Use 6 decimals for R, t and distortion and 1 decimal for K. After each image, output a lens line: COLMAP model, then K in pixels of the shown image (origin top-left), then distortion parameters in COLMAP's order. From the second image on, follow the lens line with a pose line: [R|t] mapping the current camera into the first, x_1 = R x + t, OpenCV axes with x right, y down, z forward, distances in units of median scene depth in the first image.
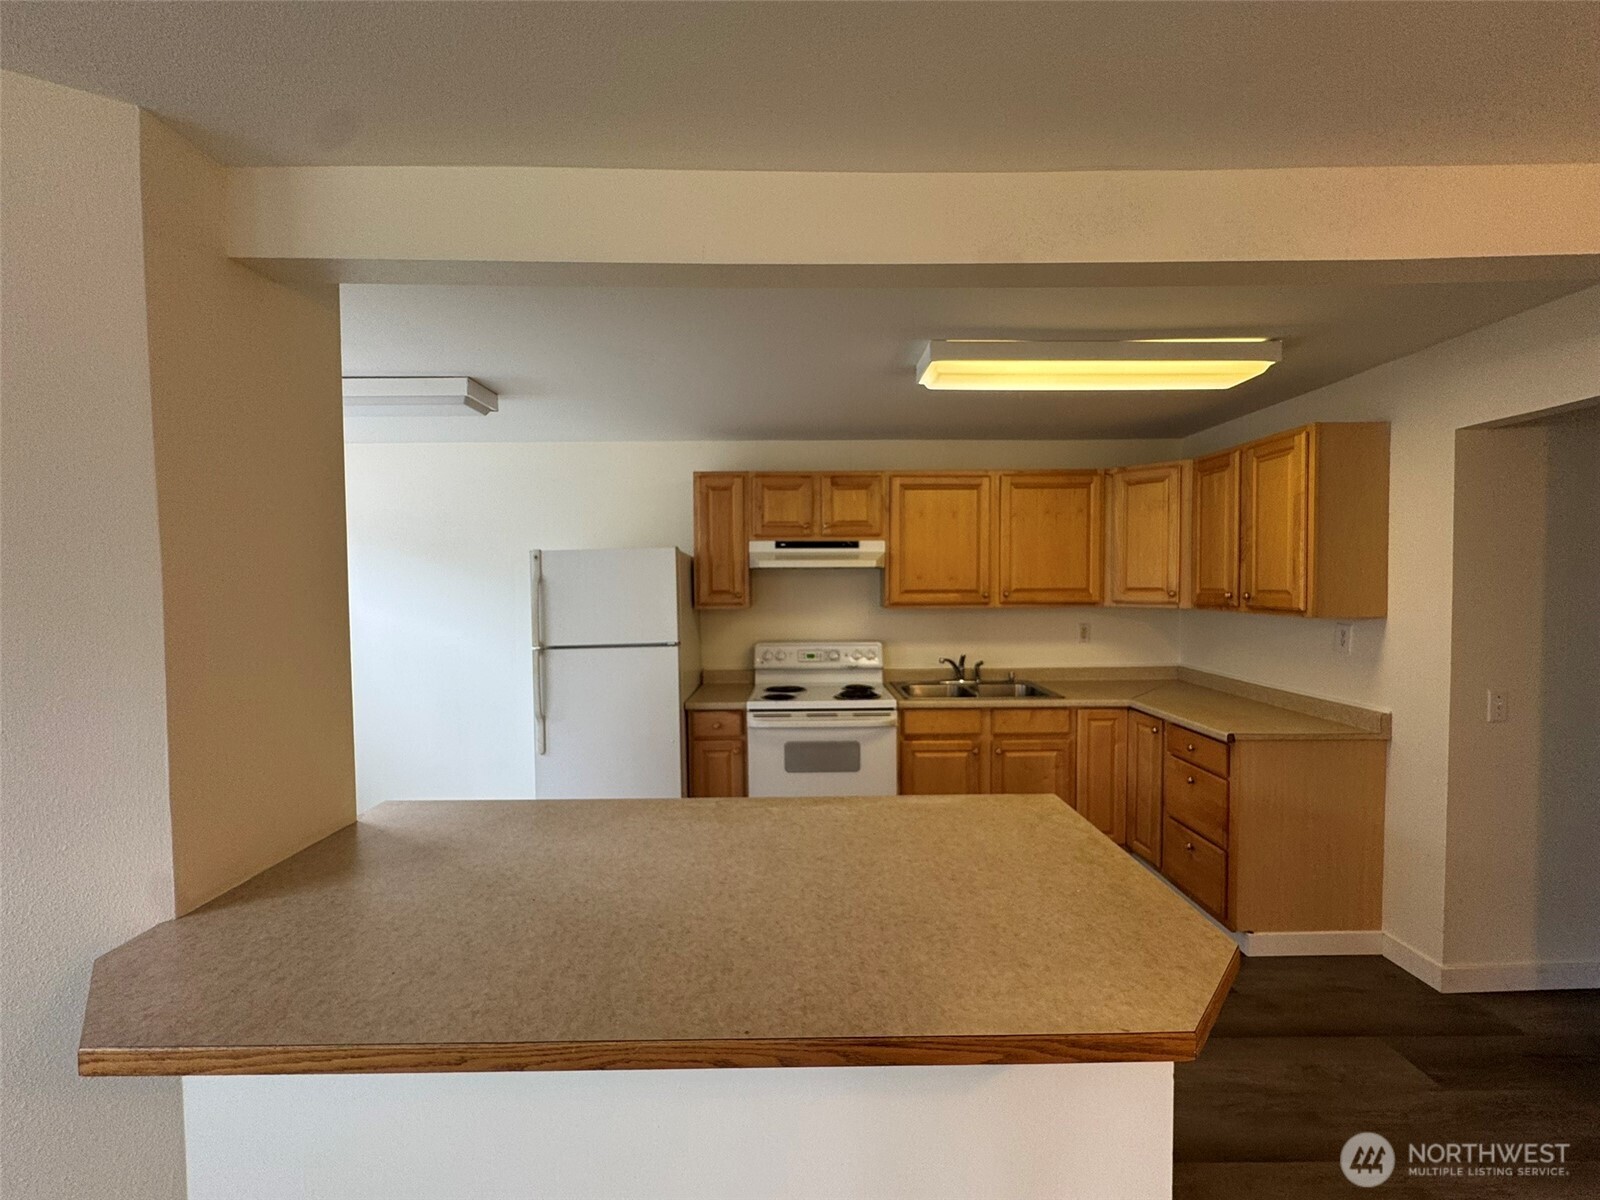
lens RADIAL K [[639.5, 0, 800.0], [0, 639.5, 600.0], [0, 0, 1]] dist [-0.011229, 0.000534]
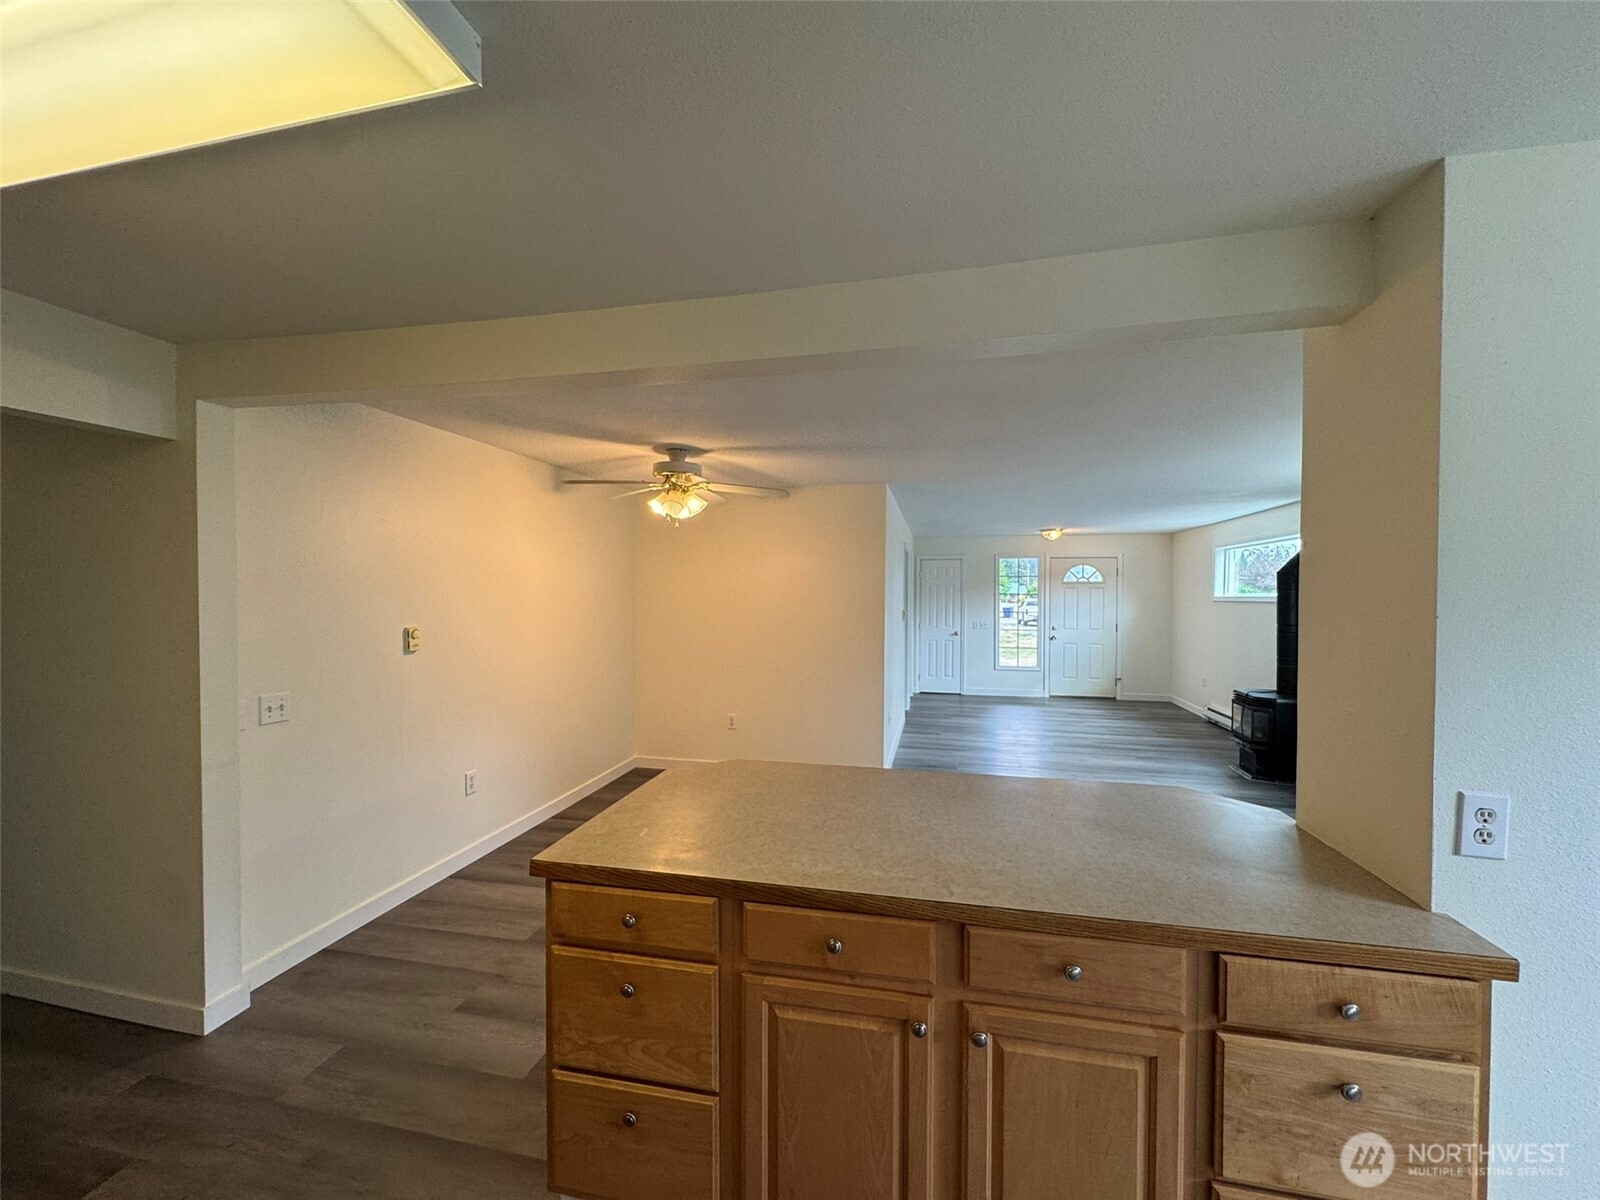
lens RADIAL K [[639.5, 0, 800.0], [0, 639.5, 600.0], [0, 0, 1]] dist [-0.011229, 0.000534]
pose [[-0.976829, 0.003026, 0.214001, -0.133590], [0.013275, 0.998831, 0.046470, -0.073116], [-0.213610, 0.048234, -0.975728, 1.992987]]
